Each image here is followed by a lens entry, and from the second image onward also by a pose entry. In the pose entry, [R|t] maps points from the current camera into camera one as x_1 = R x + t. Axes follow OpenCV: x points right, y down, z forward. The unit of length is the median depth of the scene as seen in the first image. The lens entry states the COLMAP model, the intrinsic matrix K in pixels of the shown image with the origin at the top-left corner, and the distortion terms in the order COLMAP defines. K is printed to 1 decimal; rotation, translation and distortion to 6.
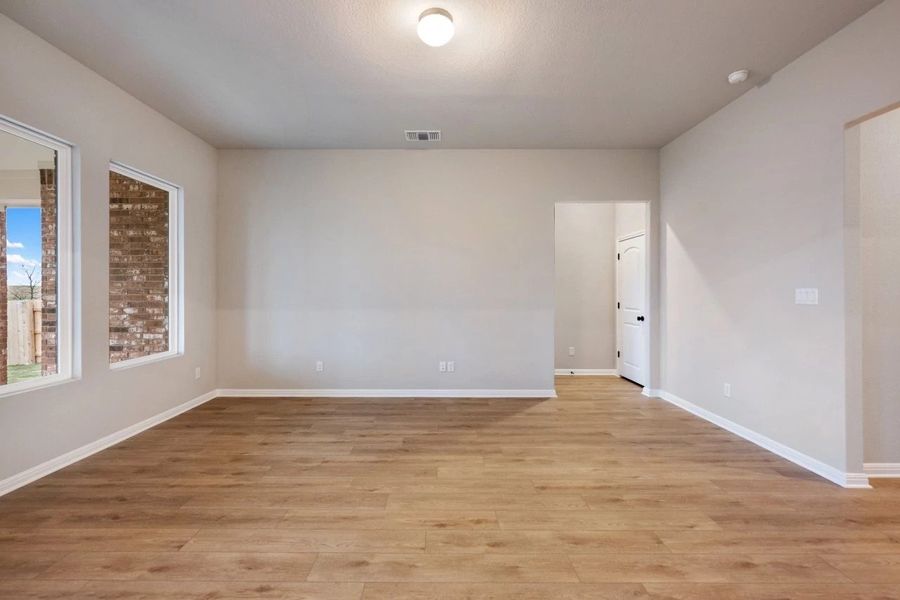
lens RADIAL K [[364.9, 0, 442.9], [0, 364.9, 291.7], [0, 0, 1]] dist [0.000260, 0.000532]
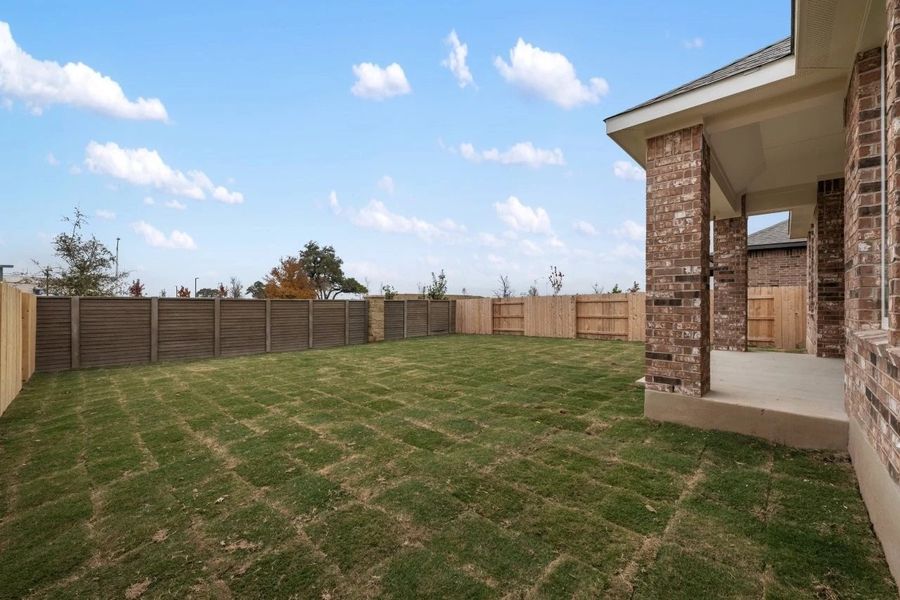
lens RADIAL K [[355.4, 0, 454.5], [0, 355.4, 301.1], [0, 0, 1]] dist [-0.000461, 0.000499]
pose [[0.726523, 0.004763, -0.687125, -1.216790], [-0.004877, 0.999987, 0.001775, 0.120489], [0.687125, 0.002062, 0.726537, -0.945693]]
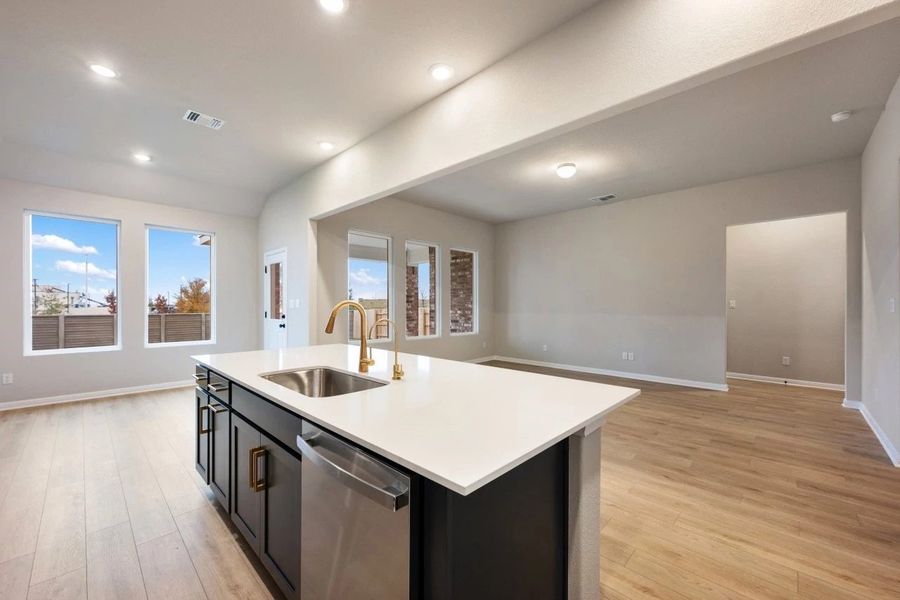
lens RADIAL K [[355.4, 0, 447.5], [0, 355.4, 305.0], [0, 0, 1]] dist [-0.000461, 0.000499]
pose [[0.716846, 0.002931, -0.697225, 0.482078], [0.001062, 0.999985, 0.005295, 0.002439], [0.697231, -0.004536, 0.716833, -0.469424]]
